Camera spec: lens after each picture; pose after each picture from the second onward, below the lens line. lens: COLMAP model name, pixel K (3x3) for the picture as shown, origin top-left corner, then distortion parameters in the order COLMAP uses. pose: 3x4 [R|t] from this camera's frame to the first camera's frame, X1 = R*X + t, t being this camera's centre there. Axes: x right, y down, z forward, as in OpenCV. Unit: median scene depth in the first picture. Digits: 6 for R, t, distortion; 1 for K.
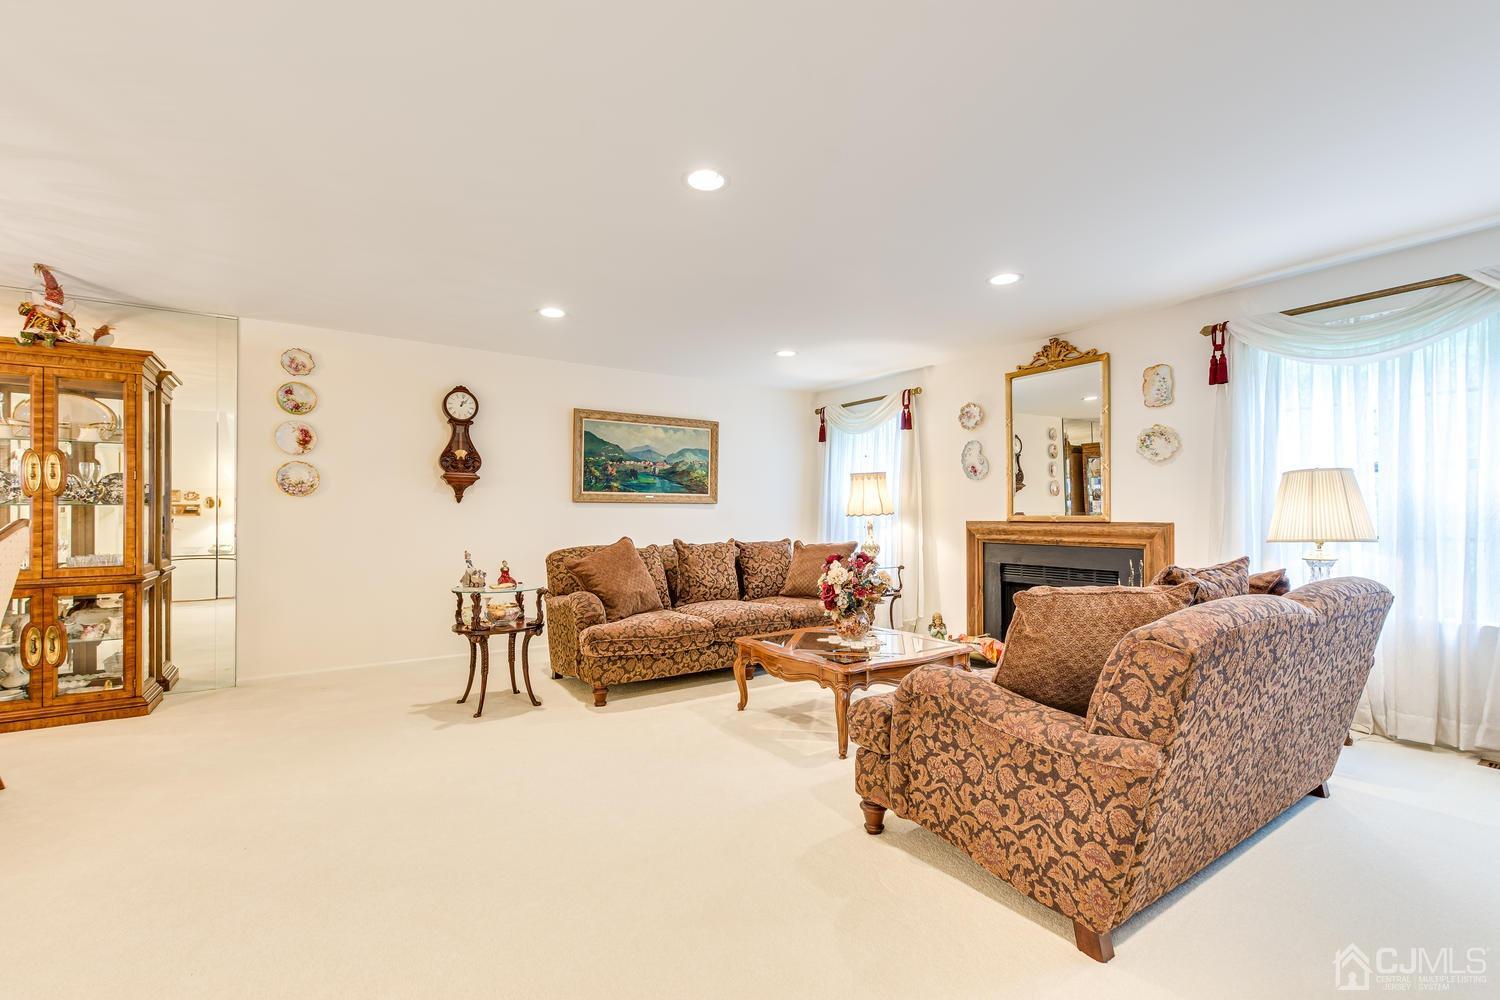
lens RADIAL K [[641.7, 0, 748.4], [0, 641.7, 509.7], [0, 0, 1]] dist [-0.000324, -0.001095]
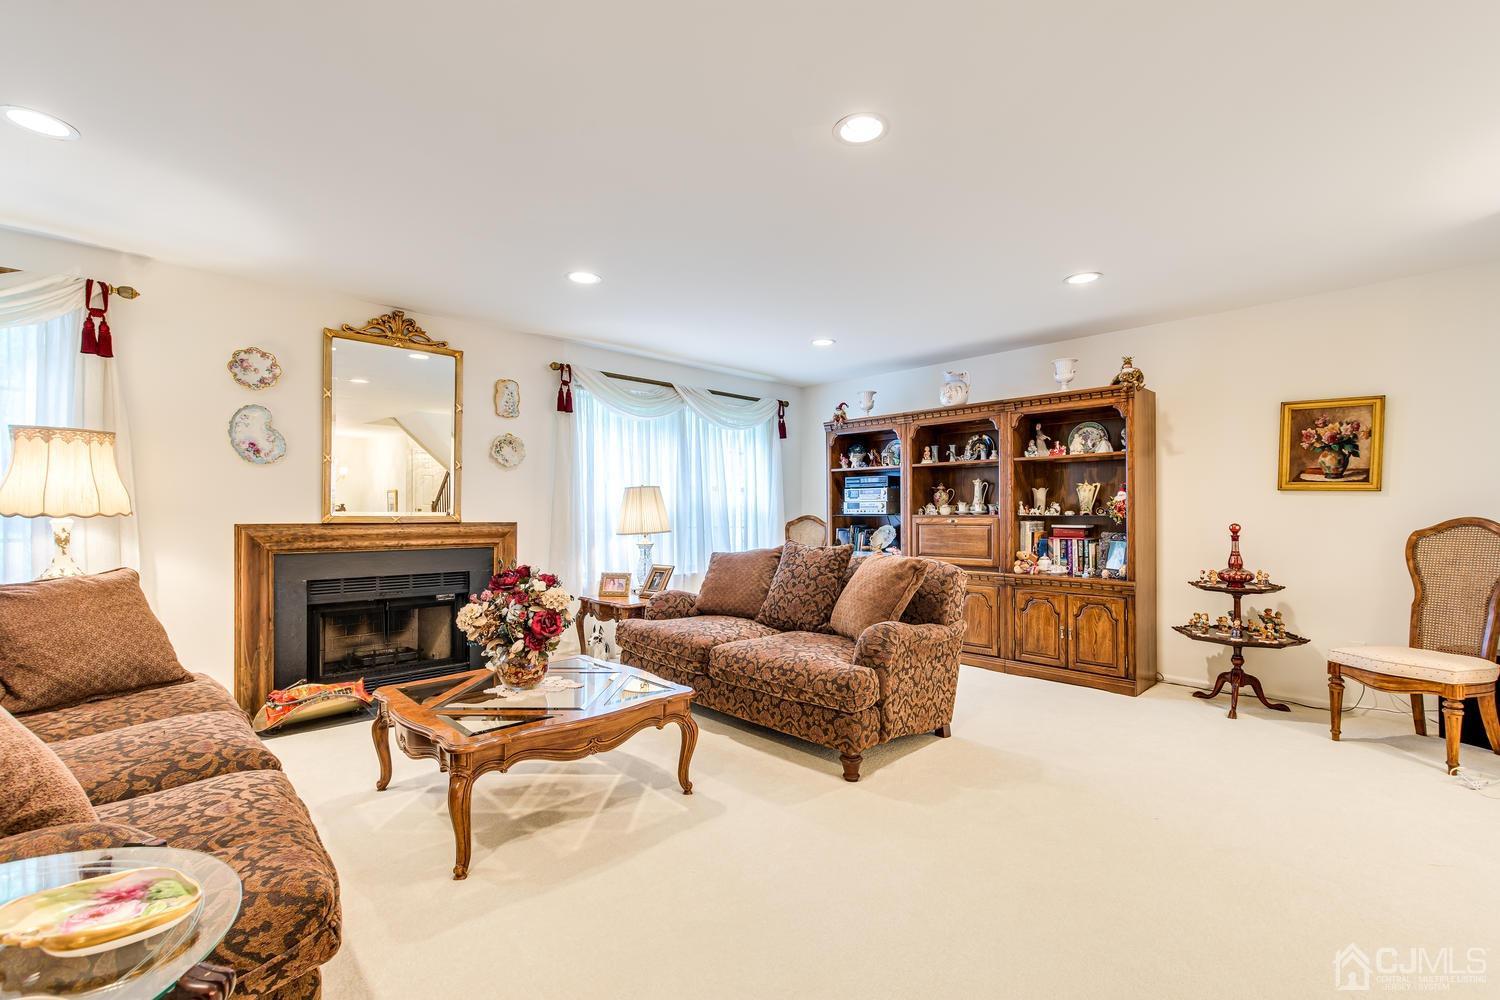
lens RADIAL K [[641.7, 0, 753.3], [0, 641.7, 520.9], [0, 0, 1]] dist [-0.000324, -0.001095]
pose [[-0.169301, -0.005349, 0.985550, -0.432974], [-0.007746, 0.999962, 0.004096, 0.007909], [-0.985534, -0.006940, -0.169336, 0.636551]]
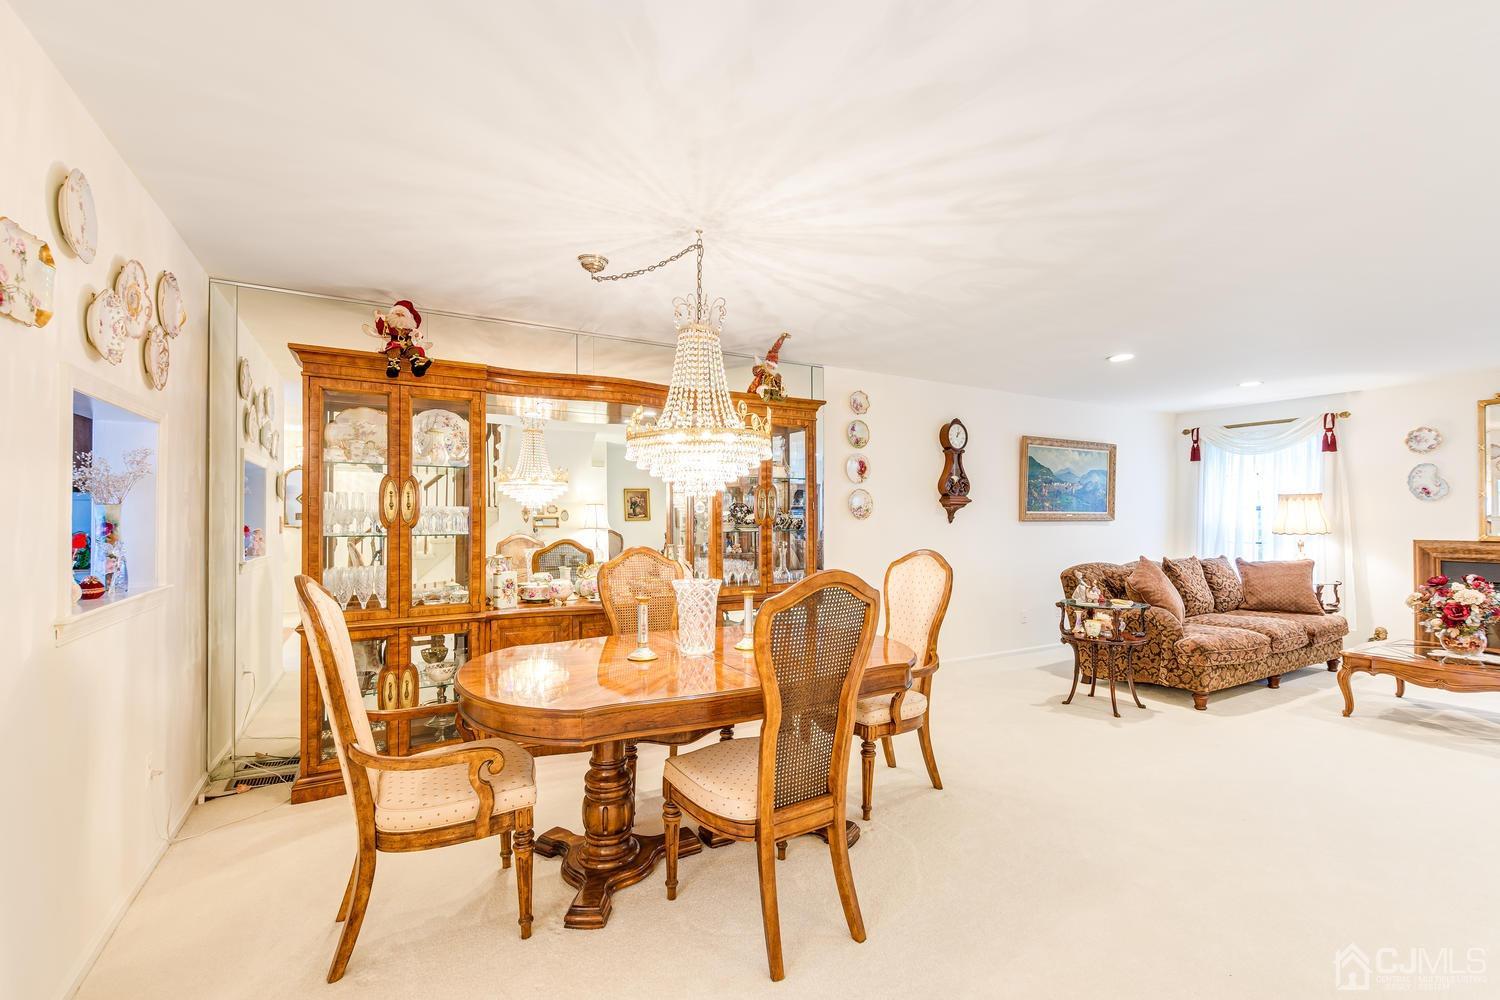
lens RADIAL K [[641.7, 0, 753.5], [0, 641.7, 509.1], [0, 0, 1]] dist [-0.000324, -0.001095]
pose [[0.996827, -0.000434, -0.079598, -0.706646], [0.000133, 0.999993, -0.003778, -0.031269], [0.079599, 0.003755, 0.996820, -0.140079]]
